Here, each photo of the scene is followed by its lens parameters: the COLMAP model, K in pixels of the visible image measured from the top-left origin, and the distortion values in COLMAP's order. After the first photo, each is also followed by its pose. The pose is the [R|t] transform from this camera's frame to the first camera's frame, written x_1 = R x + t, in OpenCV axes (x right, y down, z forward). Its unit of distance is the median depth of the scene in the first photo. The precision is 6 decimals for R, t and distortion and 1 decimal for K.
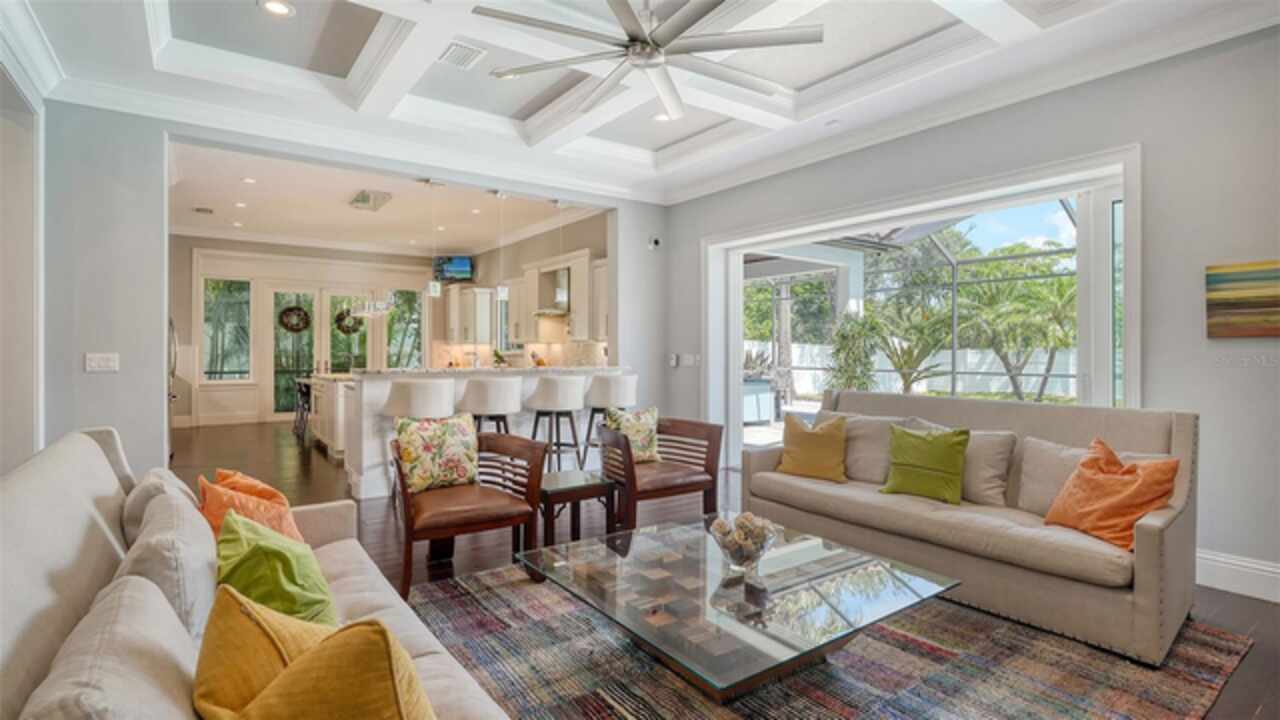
lens RADIAL K [[611.8, 0, 640.0], [0, 611.8, 360.0], [0, 0, 1]] dist [-0.002427, -0.000310]
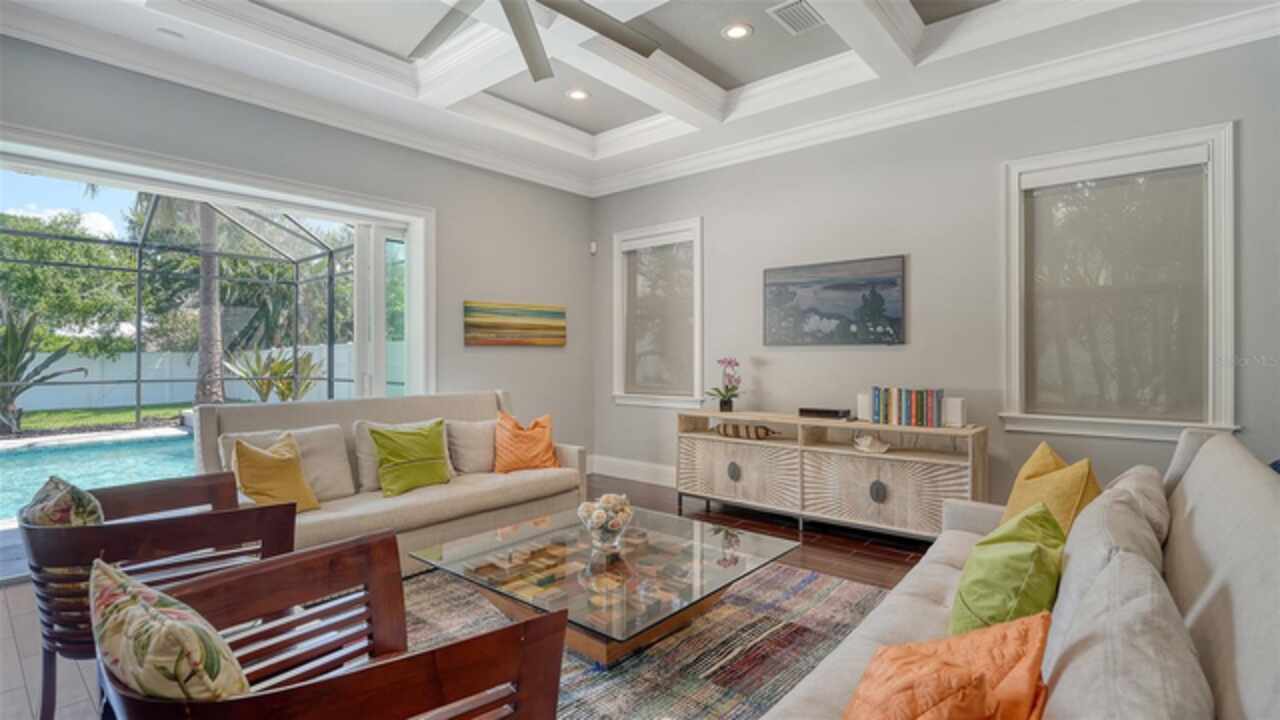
lens RADIAL K [[604.0, 0, 640.0], [0, 604.0, 360.0], [0, 0, 1]] dist [-0.001155, -0.000144]
pose [[-0.231395, -0.003654, 0.972853, -0.578352], [0.018234, 0.999801, 0.008092, -0.002577], [-0.972689, 0.019611, -0.231282, 0.741966]]
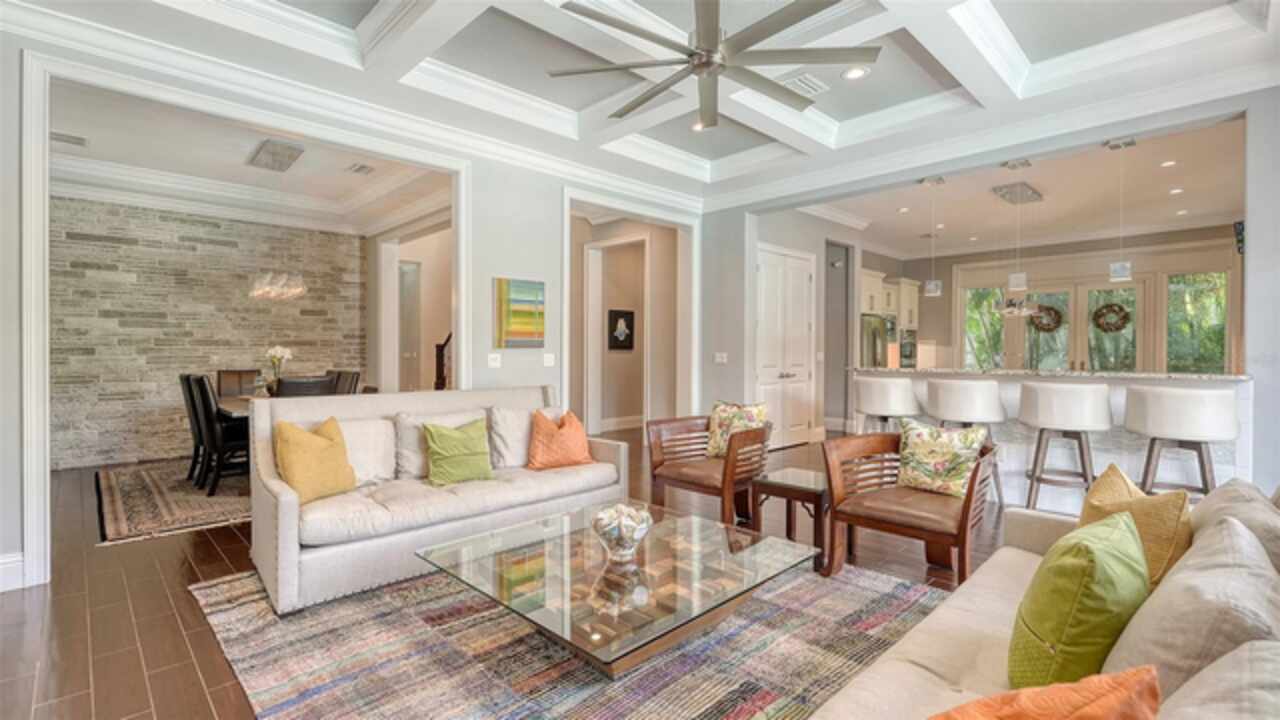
lens RADIAL K [[579.0, 0, 640.0], [0, 579.0, 360.0], [0, 0, 1]] dist [0.000576, -0.000091]
pose [[0.151976, 0.011945, -0.988312, 0.721631], [-0.011986, 0.999876, 0.010242, -0.005222], [0.988312, 0.010290, 0.152100, 0.550481]]
